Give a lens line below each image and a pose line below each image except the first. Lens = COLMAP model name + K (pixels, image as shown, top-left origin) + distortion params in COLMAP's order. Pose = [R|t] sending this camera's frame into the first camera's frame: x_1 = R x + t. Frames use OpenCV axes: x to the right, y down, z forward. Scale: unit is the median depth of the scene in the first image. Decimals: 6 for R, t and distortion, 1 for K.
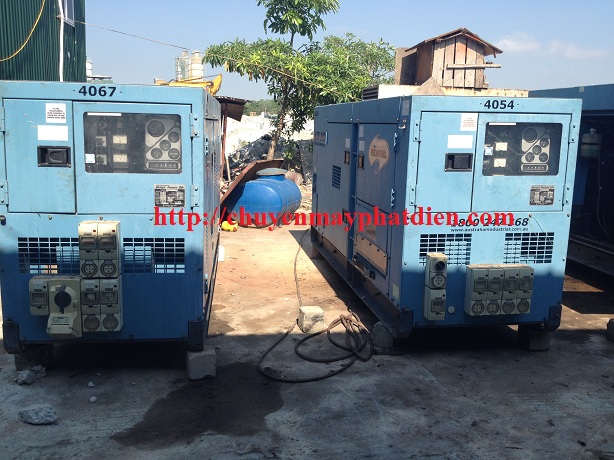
lens RADIAL K [[570.9, 0, 304.8], [0, 570.9, 218.7], [0, 0, 1]] dist [0.093741, -0.259331]
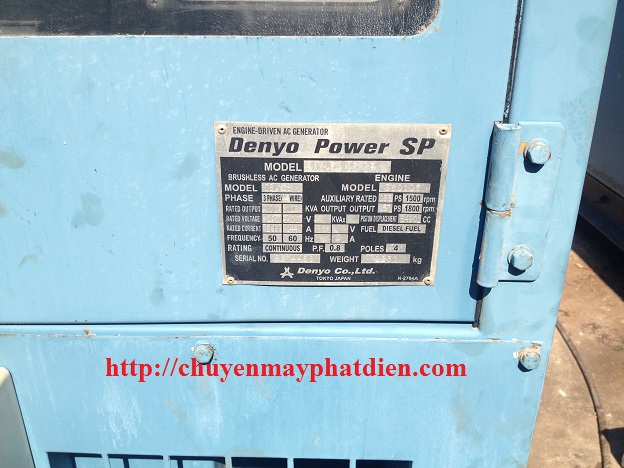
lens RADIAL K [[584.7, 0, 303.4], [0, 584.7, 233.3], [0, 0, 1]] dist [0.139664, -0.281185]
pose [[0.988225, 0.043067, -0.146823, -0.224567], [-0.005947, 0.969657, 0.244397, -0.068880], [0.152894, -0.240646, 0.958495, 0.878422]]
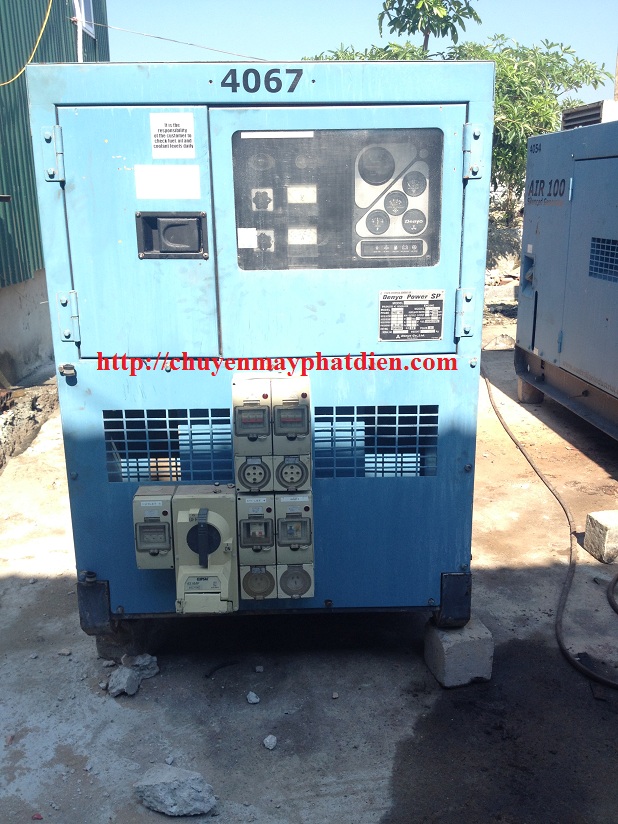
lens RADIAL K [[772.2, 0, 309.0], [0, 772.2, 412.0], [0, 0, 1]] dist [0.139664, -0.281185]
pose [[0.994367, -0.009514, -0.105564, -0.256145], [0.021324, 0.993556, 0.111319, -0.034175], [0.103825, -0.112943, 0.988162, 0.369916]]
